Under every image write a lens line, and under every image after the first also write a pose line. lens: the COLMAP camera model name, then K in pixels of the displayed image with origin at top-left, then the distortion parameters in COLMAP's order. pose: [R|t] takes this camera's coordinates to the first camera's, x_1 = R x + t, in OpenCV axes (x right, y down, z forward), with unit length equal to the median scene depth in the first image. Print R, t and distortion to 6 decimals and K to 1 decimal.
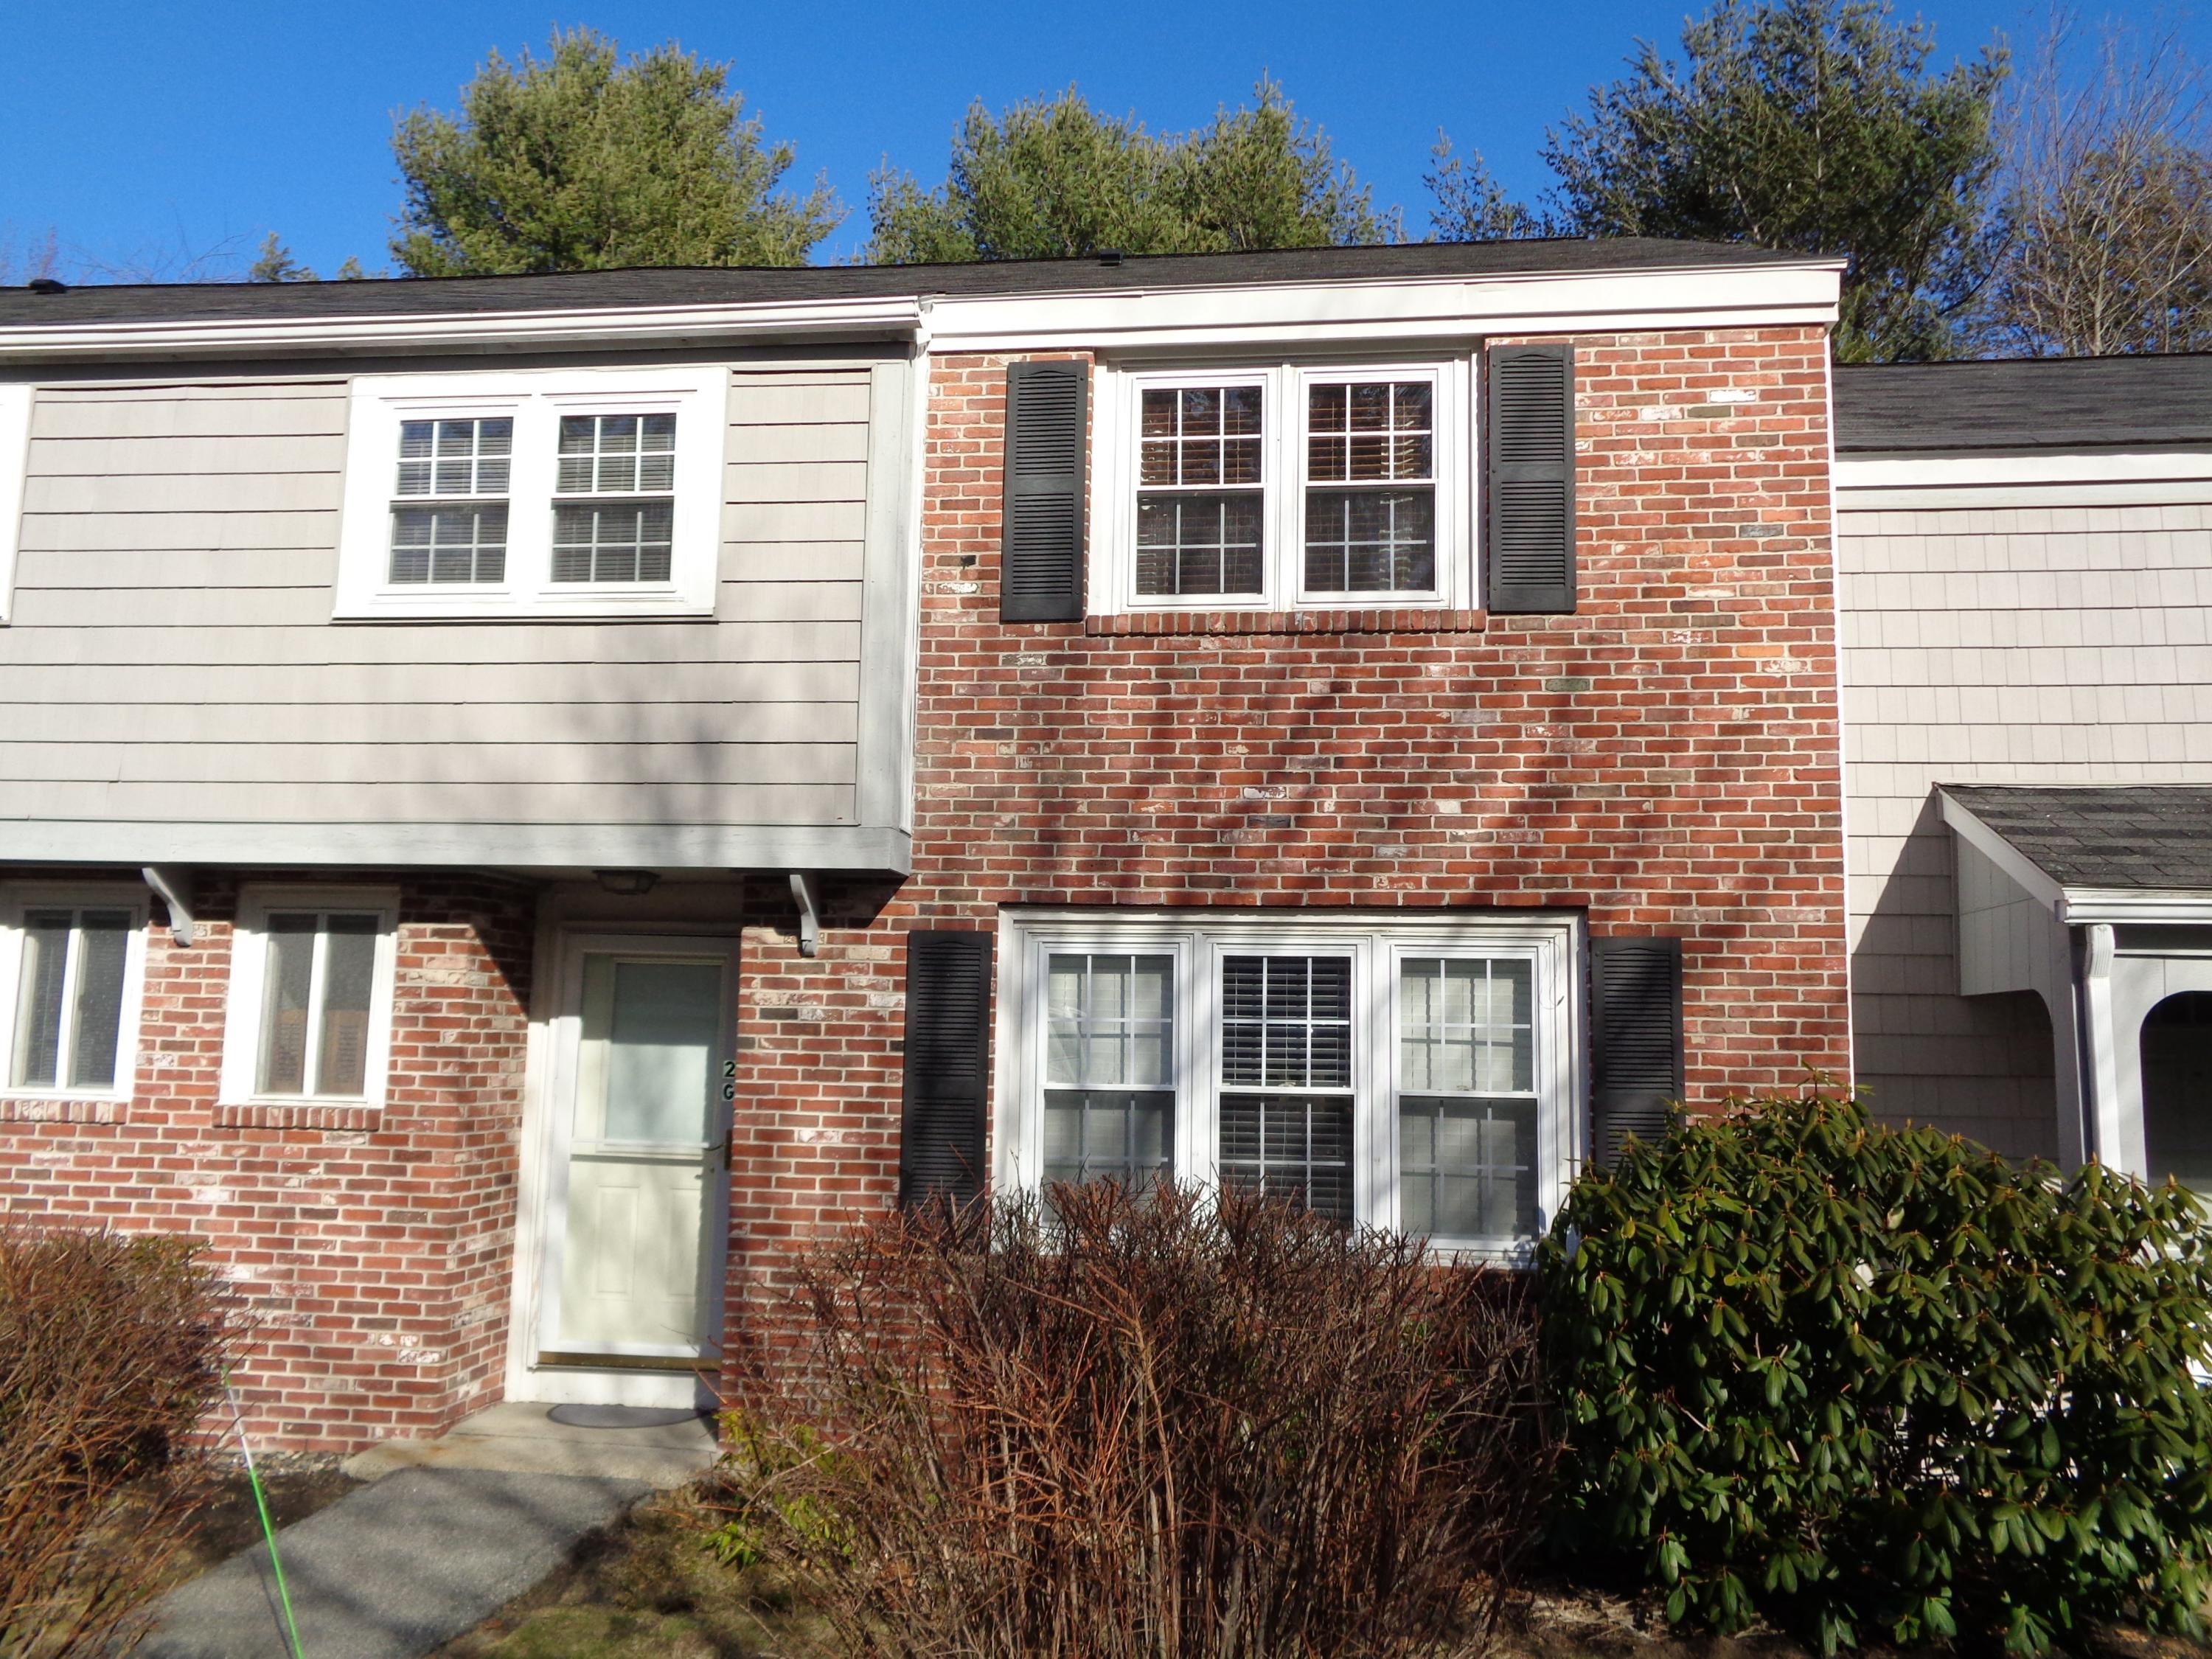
lens RADIAL K [[1765.3, 0, 1106.0], [0, 1765.3, 829.5], [0, 0, 1]] dist [-0.000452, 0.004524]
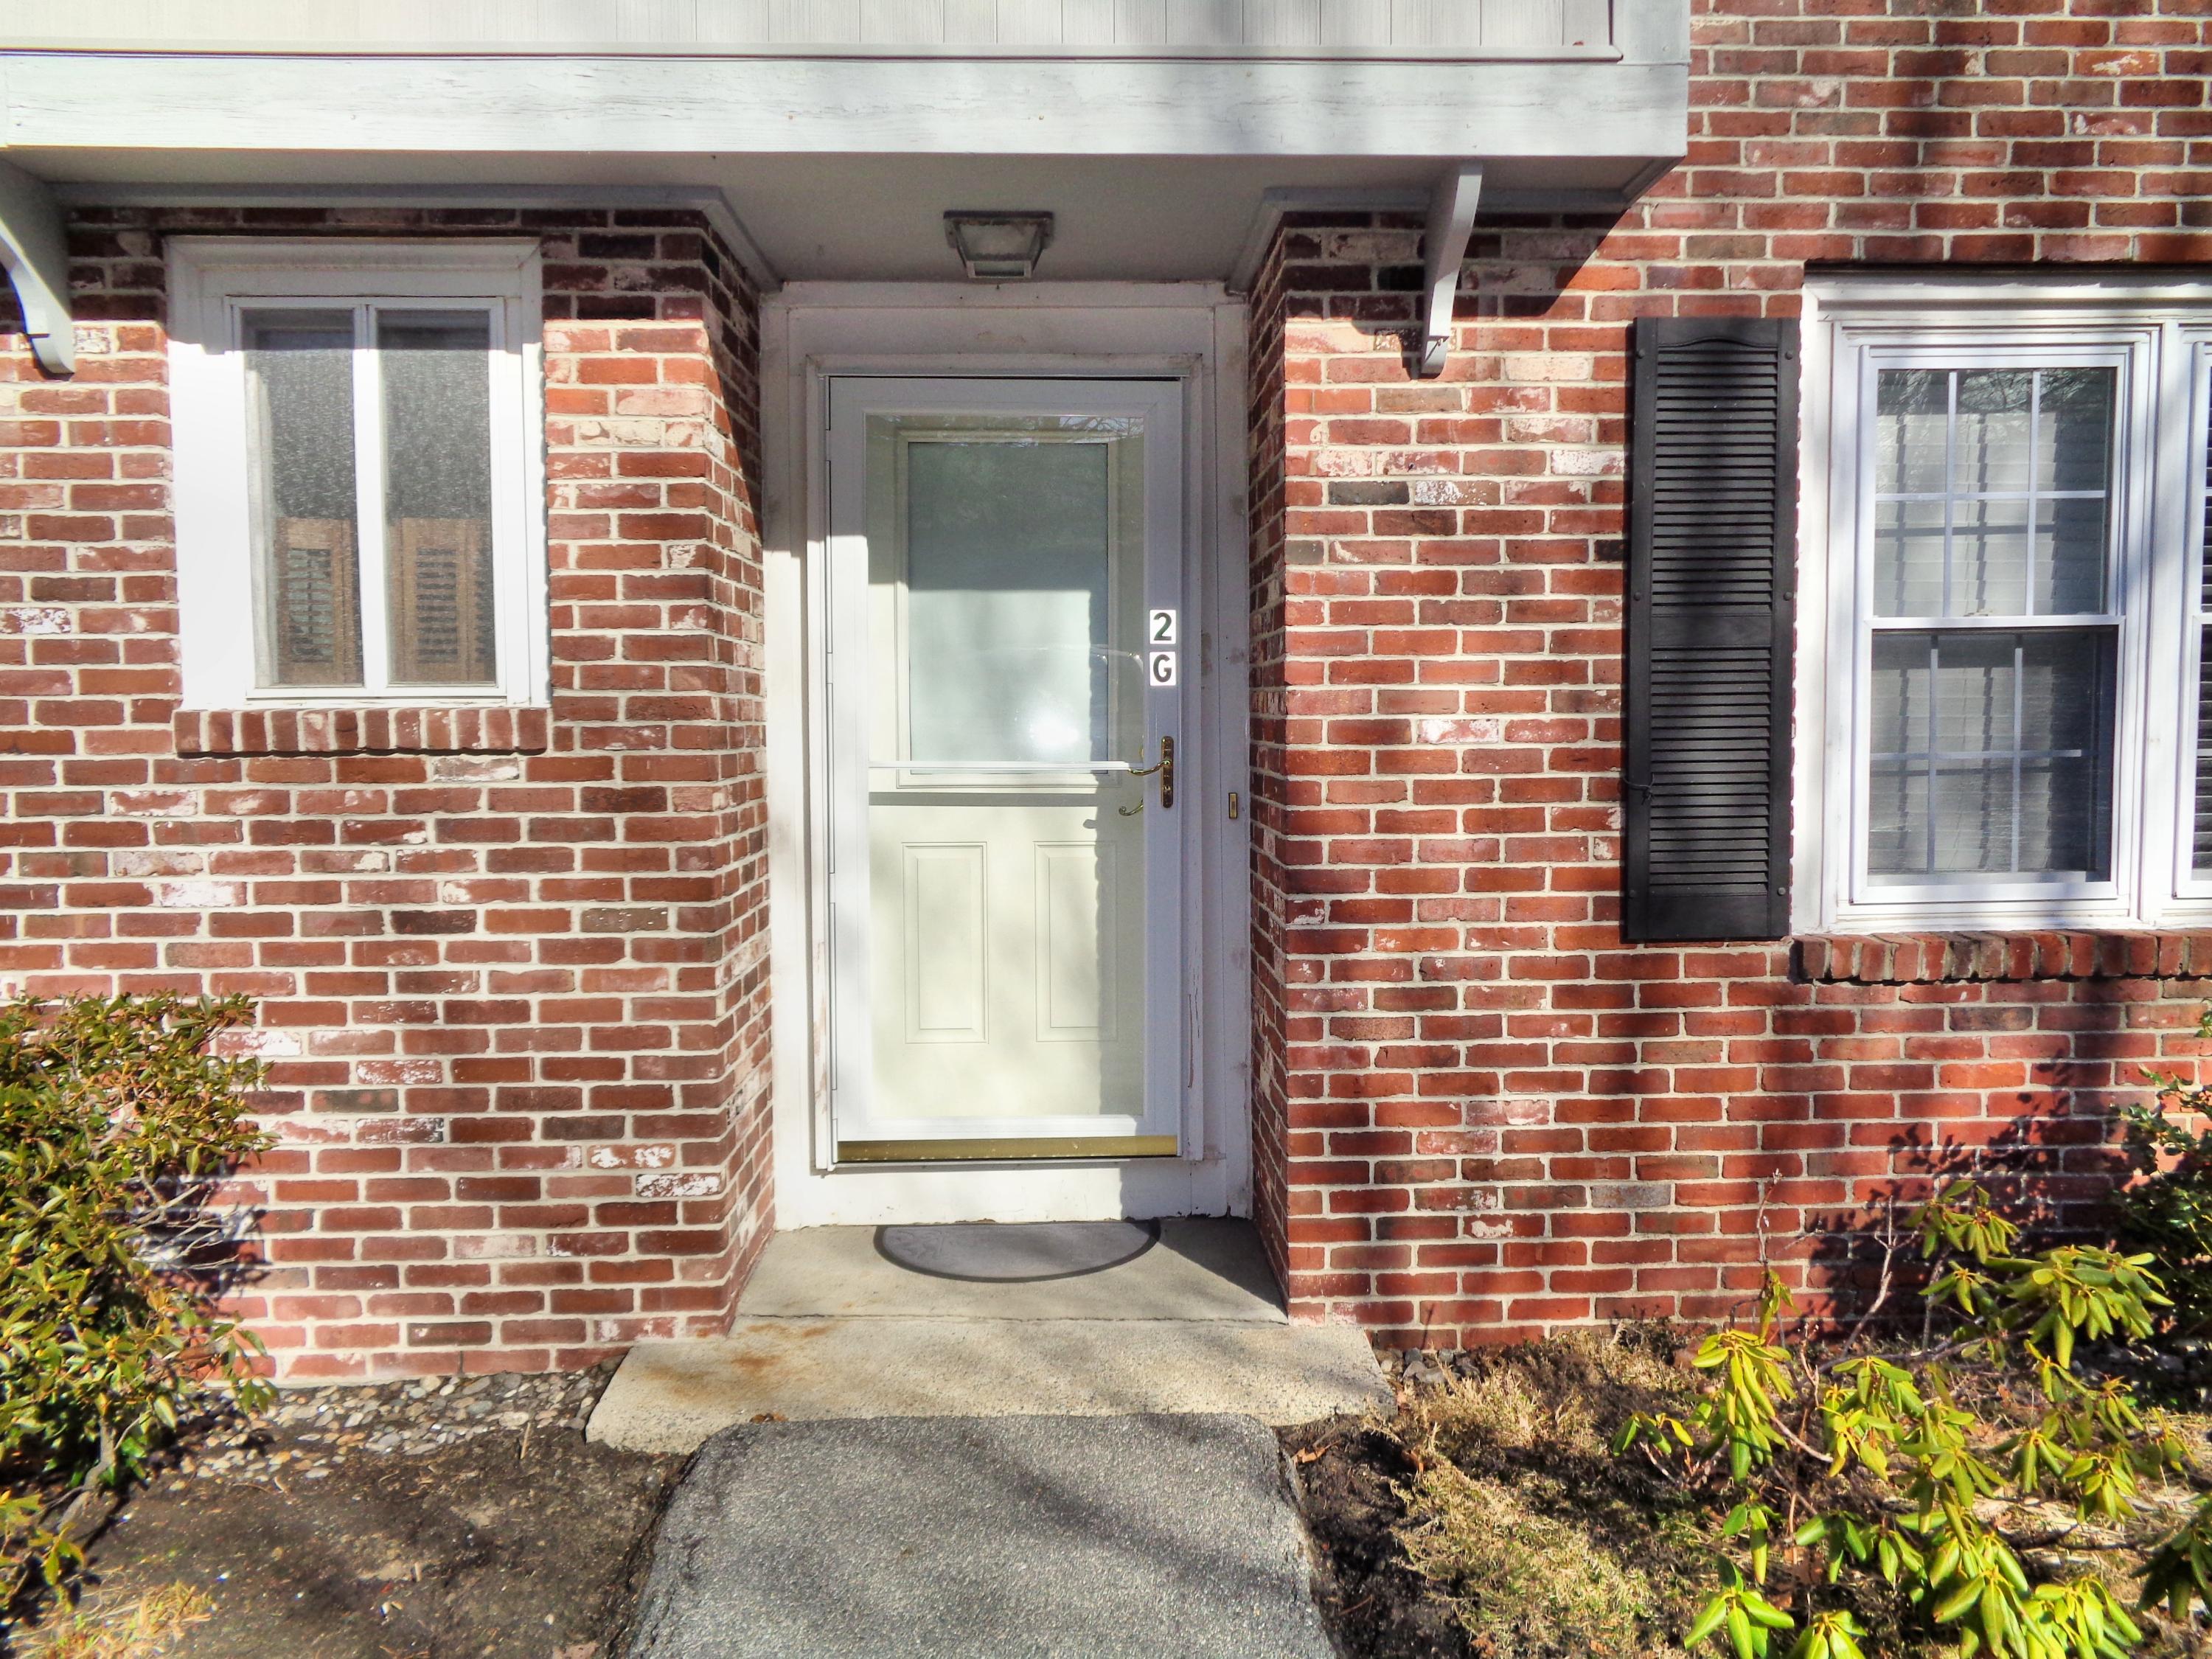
lens RADIAL K [[1655.4, 0, 1106.0], [0, 1655.4, 829.5], [0, 0, 1]] dist [-0.001965, 0.002139]
pose [[0.988253, -0.039074, 0.147748, -0.329144], [0.010152, 0.981413, 0.191640, 0.106073], [-0.152490, -0.187888, 0.970281, 0.529857]]
